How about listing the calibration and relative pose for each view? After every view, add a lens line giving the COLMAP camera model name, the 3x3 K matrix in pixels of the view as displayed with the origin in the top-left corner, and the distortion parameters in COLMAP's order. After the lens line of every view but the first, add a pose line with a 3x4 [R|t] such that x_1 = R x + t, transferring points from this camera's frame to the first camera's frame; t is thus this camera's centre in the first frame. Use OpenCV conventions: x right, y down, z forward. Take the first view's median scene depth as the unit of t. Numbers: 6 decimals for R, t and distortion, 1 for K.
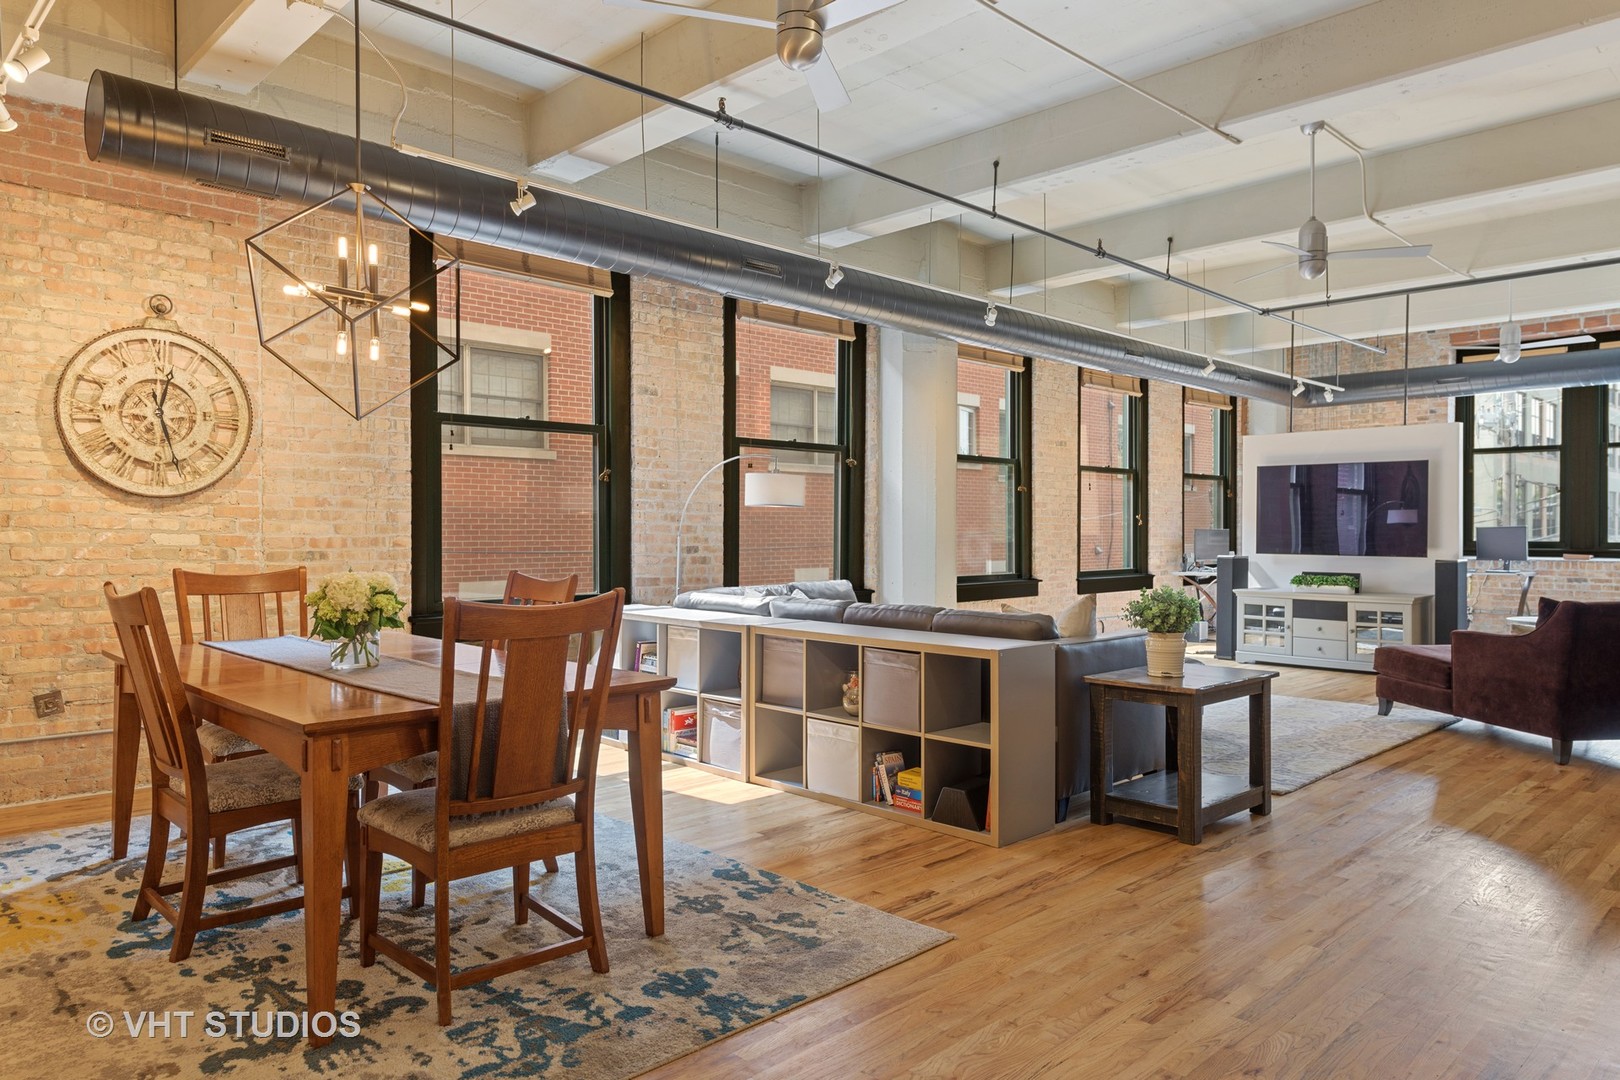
lens RADIAL K [[1065.1, 0, 814.3], [0, 1065.1, 534.1], [0, 0, 1]] dist [0.022117, -0.008966]
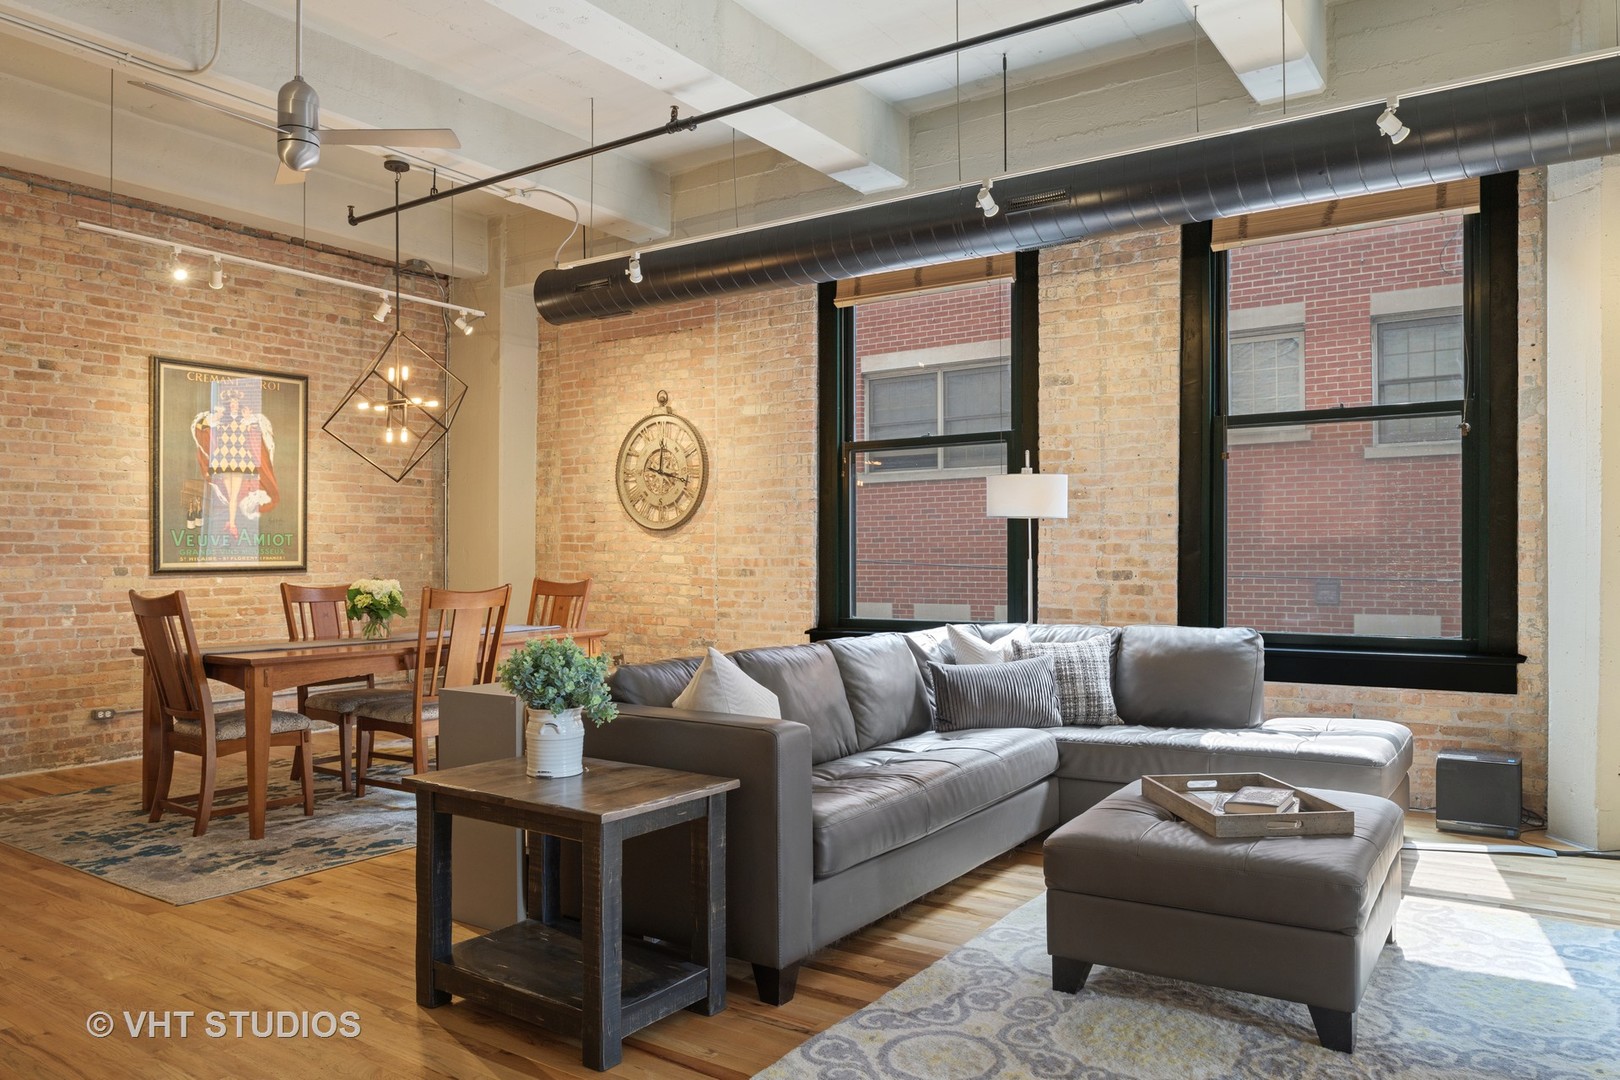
lens RADIAL K [[1126.7, 0, 826.0], [0, 1126.7, 550.8], [0, 0, 1]] dist [-0.002754, -0.015934]
pose [[0.195059, -0.003692, -0.980785, 0.668526], [0.001081, 0.999993, -0.003550, -0.000362], [0.980791, -0.000367, 0.195061, 0.664276]]
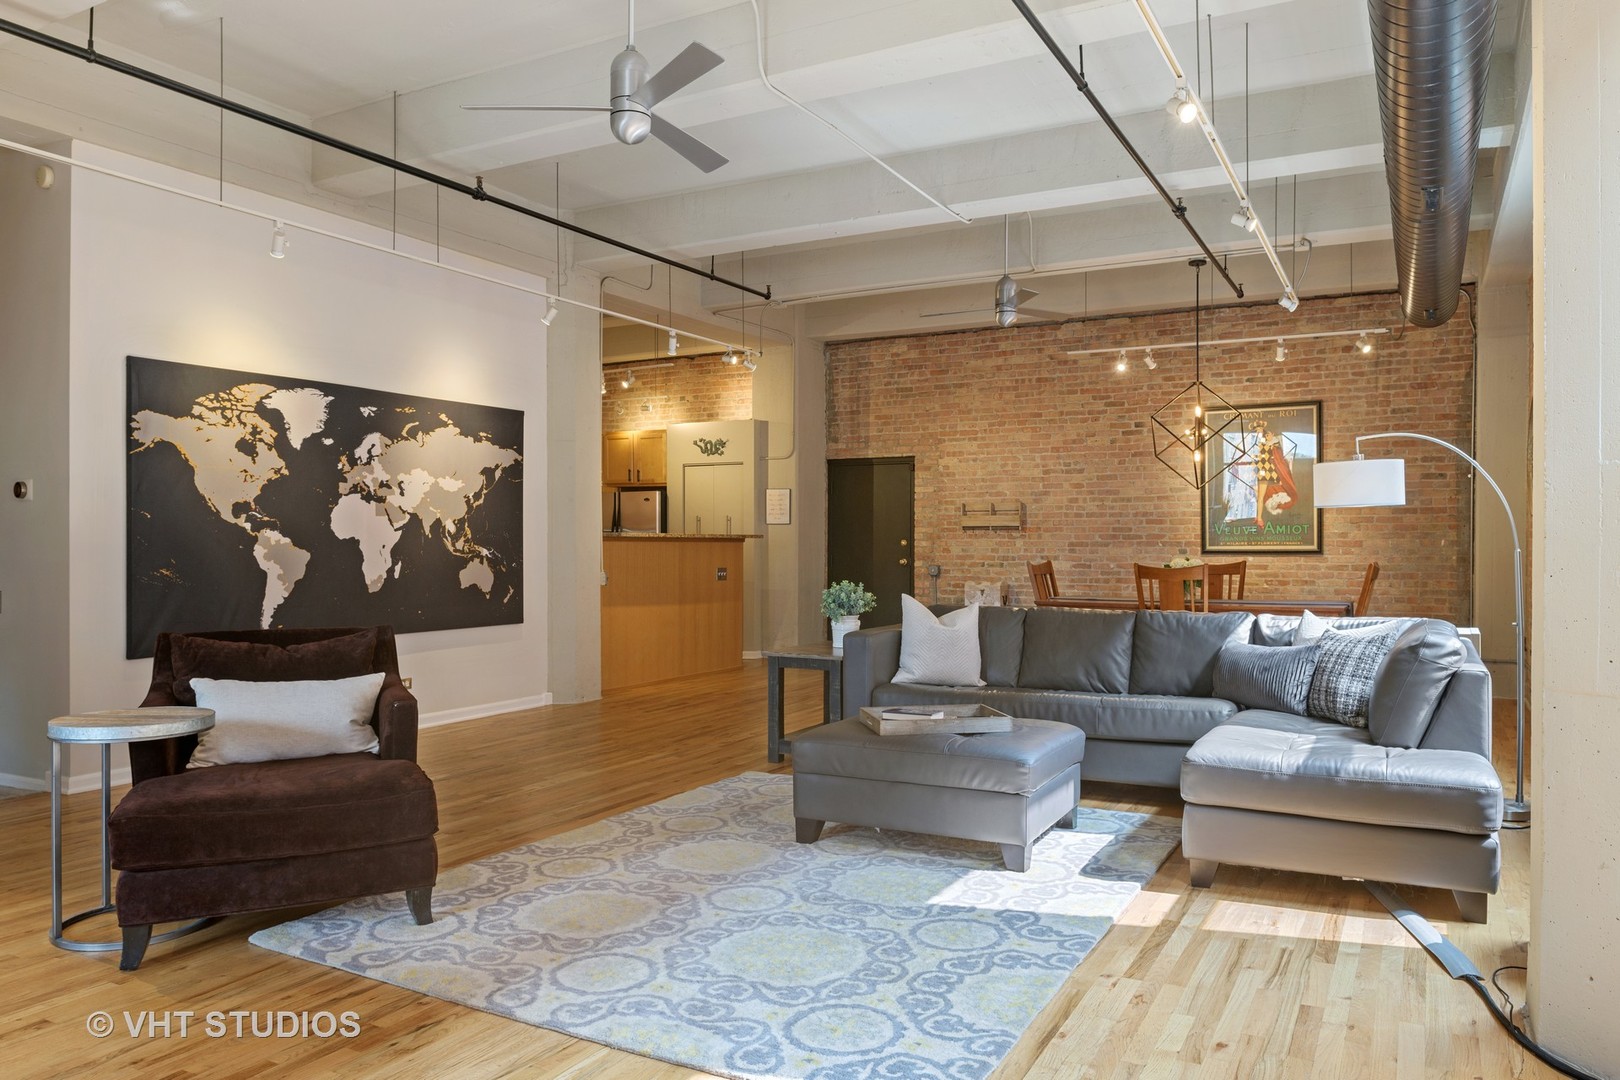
lens RADIAL K [[1126.7, 0, 809.0], [0, 1126.7, 545.2], [0, 0, 1]] dist [-0.002754, -0.015934]
pose [[-0.958815, 0.001765, -0.284025, 0.504628], [-0.000309, 0.999974, 0.007256, -0.005340], [0.284030, 0.007045, -0.958790, 1.528002]]
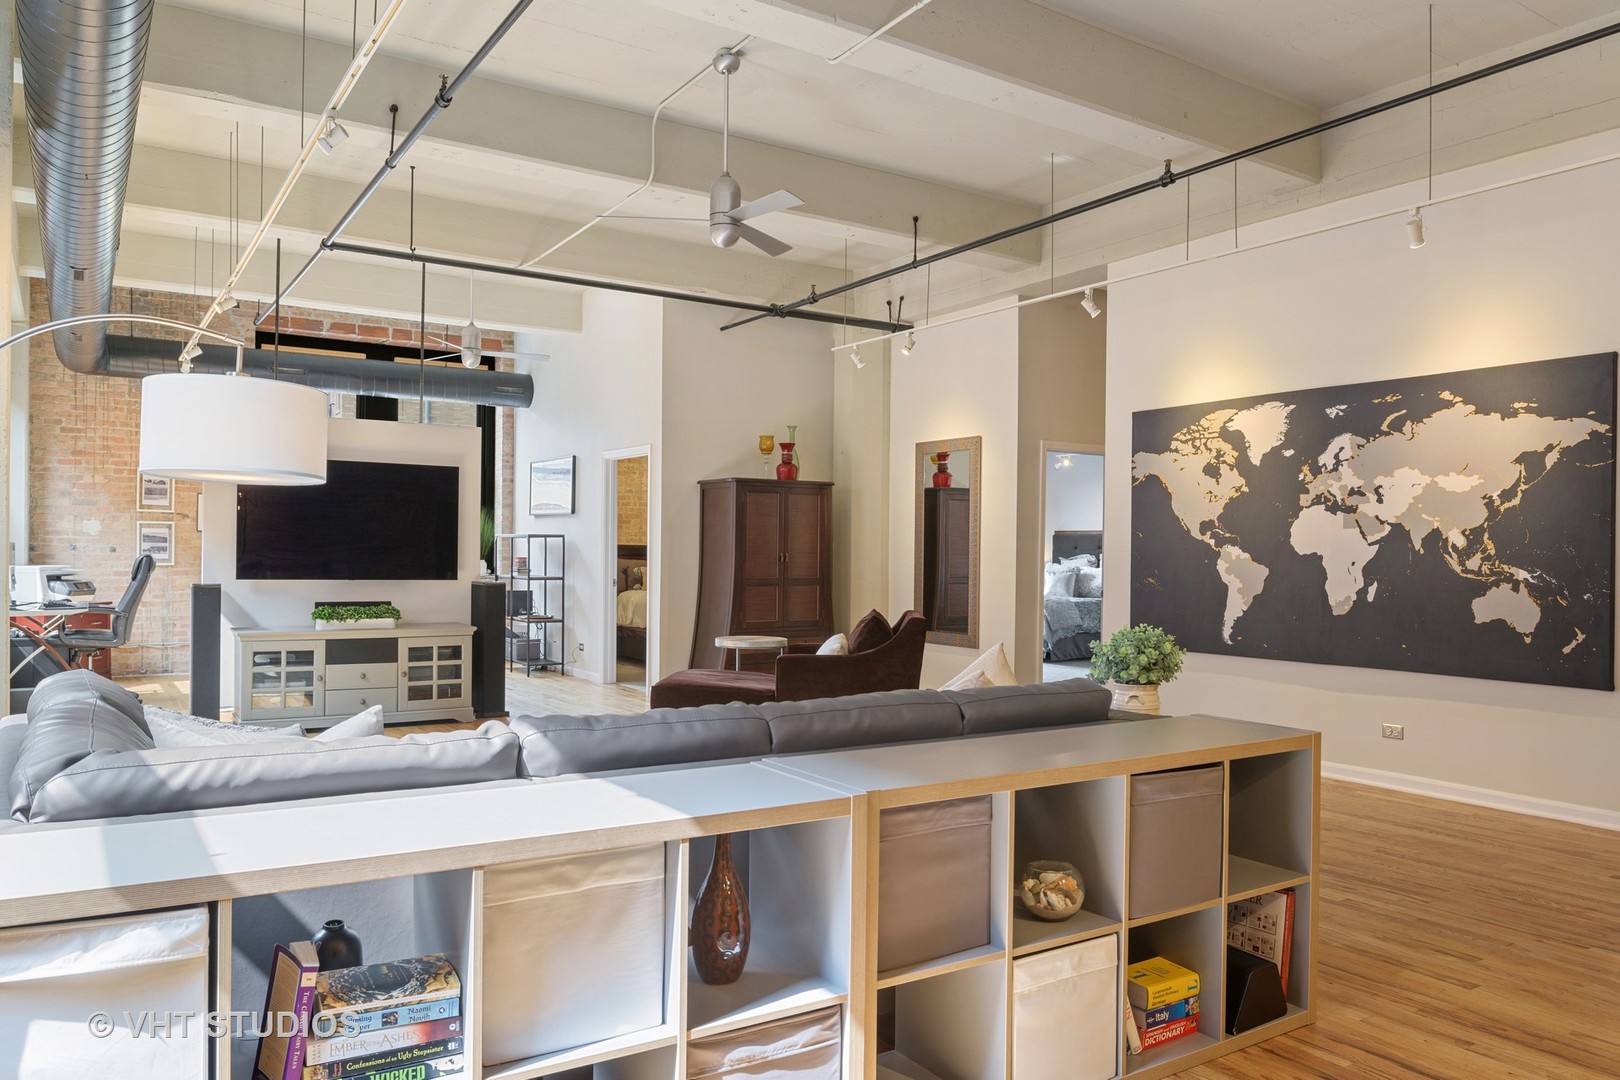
lens RADIAL K [[1126.7, 0, 848.7], [0, 1126.7, 554.2], [0, 0, 1]] dist [-0.002754, -0.015934]
pose [[0.180909, 0.000012, 0.983500, -0.343505], [-0.006392, 0.999979, 0.001164, -0.002496], [-0.983479, -0.006497, 0.180906, 0.679873]]
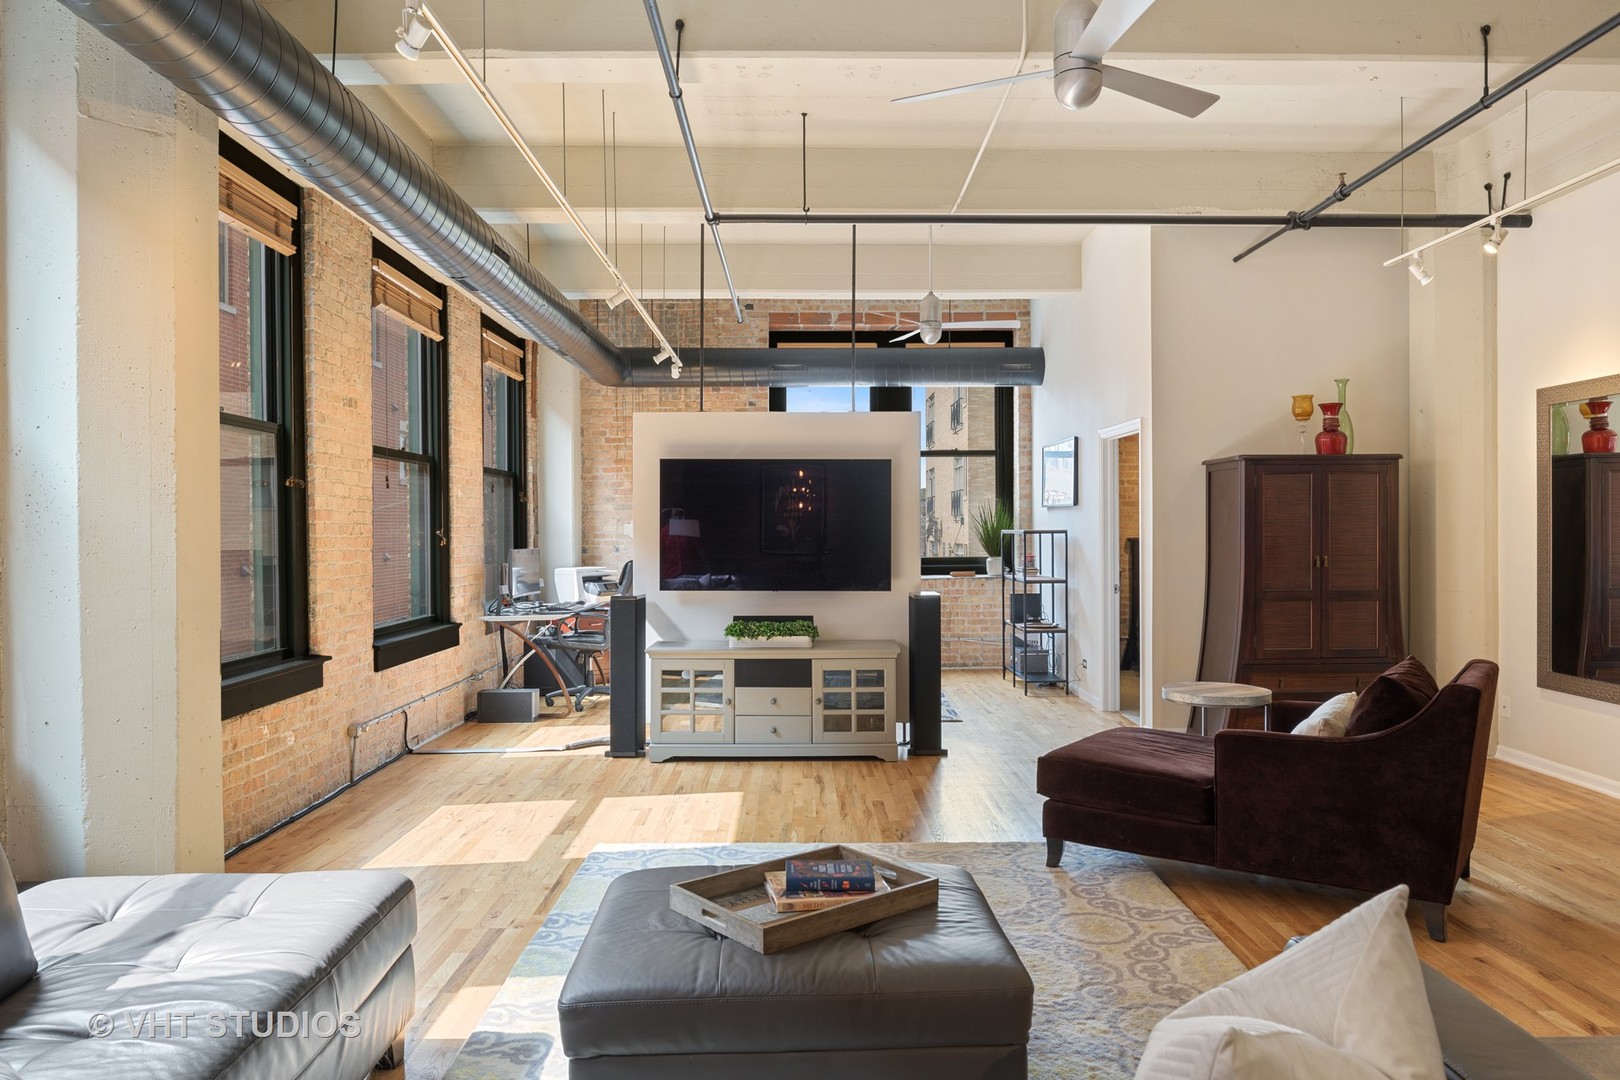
lens RADIAL K [[1126.7, 0, 820.4], [0, 1126.7, 529.2], [0, 0, 1]] dist [-0.002754, -0.015934]
pose [[0.690148, -0.001882, 0.723666, -0.033836], [0.006272, 0.999975, -0.003381, -0.024131], [-0.723641, 0.006872, 0.690142, 0.642390]]
